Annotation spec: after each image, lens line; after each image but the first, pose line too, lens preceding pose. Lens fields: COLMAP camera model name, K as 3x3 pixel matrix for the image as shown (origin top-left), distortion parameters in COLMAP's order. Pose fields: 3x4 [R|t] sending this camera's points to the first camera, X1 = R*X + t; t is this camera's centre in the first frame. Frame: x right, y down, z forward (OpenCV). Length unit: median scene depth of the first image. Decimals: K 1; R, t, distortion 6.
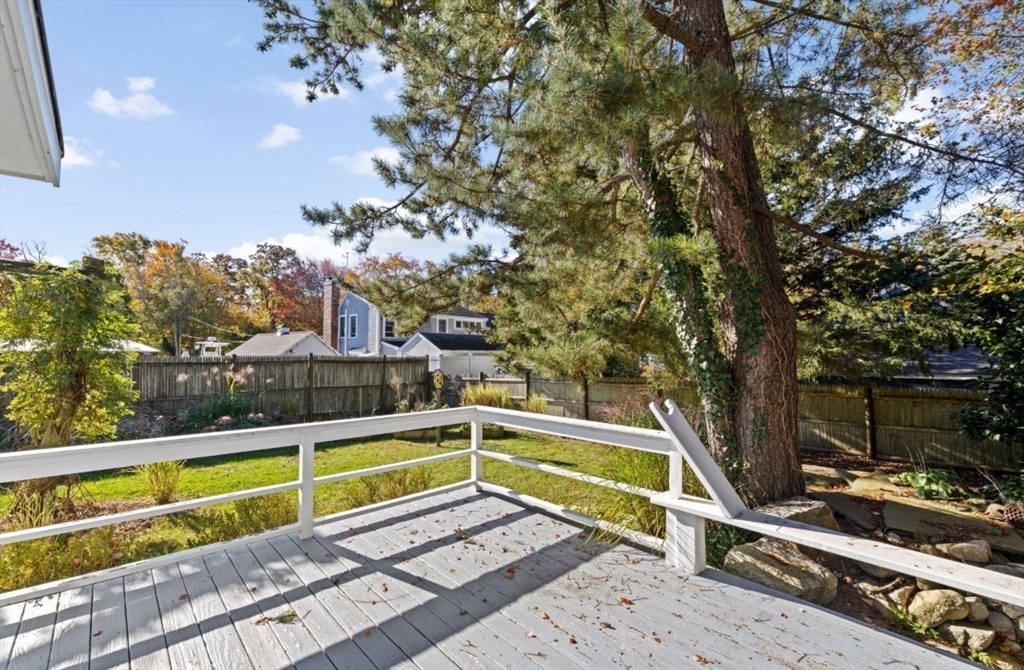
lens RADIAL K [[437.2, 0, 508.4], [0, 437.2, 340.7], [0, 0, 1]] dist [0.000920, 0.000000]
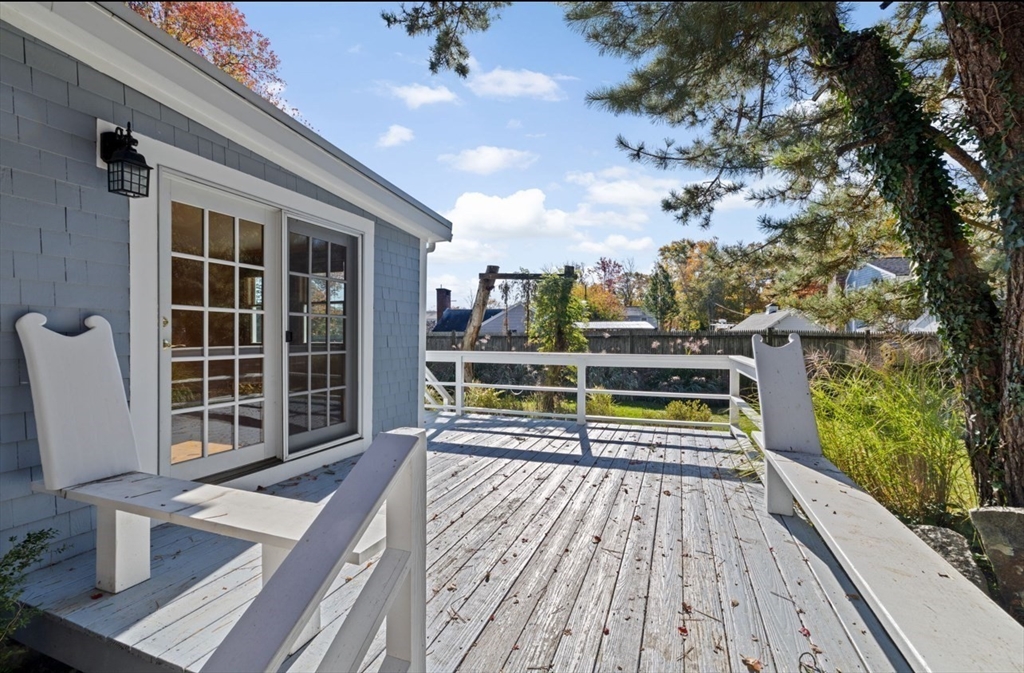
lens RADIAL K [[437.2, 0, 505.0], [0, 437.2, 334.1], [0, 0, 1]] dist [0.000920, 0.000000]
pose [[0.434183, -0.005015, -0.900811, 0.231818], [0.021546, 0.999756, 0.004819, 0.030321], [0.900567, -0.021501, 0.434185, 0.019854]]
